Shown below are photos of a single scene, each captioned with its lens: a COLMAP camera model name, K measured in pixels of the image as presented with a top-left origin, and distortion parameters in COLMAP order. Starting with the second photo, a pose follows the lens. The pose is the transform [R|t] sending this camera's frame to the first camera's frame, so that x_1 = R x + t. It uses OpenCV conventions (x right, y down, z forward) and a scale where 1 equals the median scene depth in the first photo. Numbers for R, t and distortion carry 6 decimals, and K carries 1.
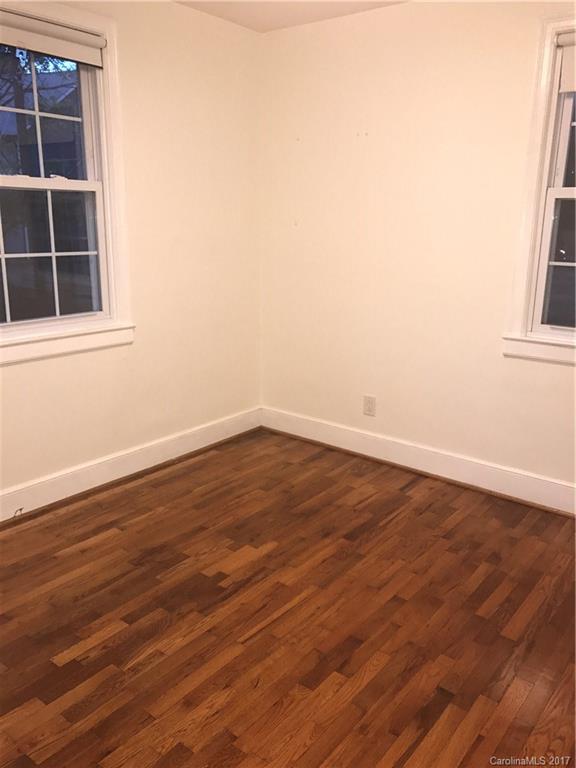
lens RADIAL K [[641.1, 0, 288.0], [0, 641.1, 384.0], [0, 0, 1]] dist [0.001463, 0.003975]
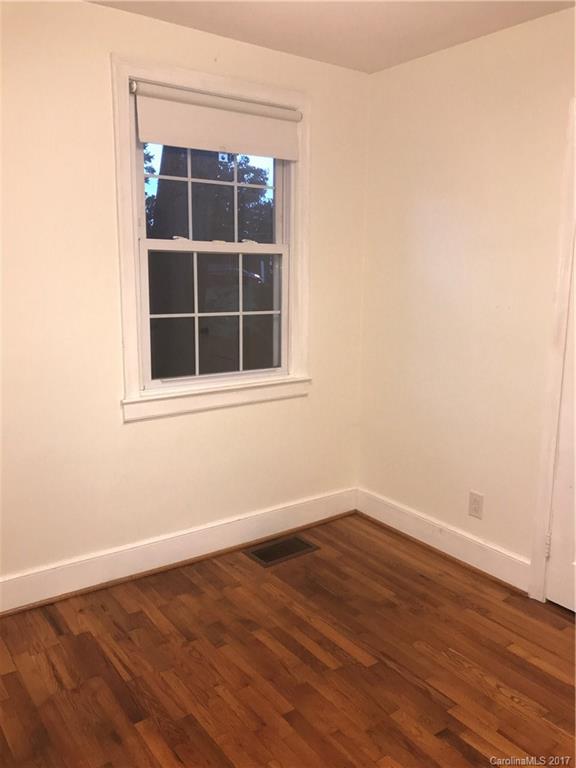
lens RADIAL K [[641.1, 0, 288.0], [0, 641.1, 384.0], [0, 0, 1]] dist [0.001463, 0.003975]
pose [[0.255705, -0.200674, 0.945698, -0.472703], [0.232627, 0.962249, 0.141287, -0.184614], [-0.938349, 0.183867, 0.292734, 0.567034]]
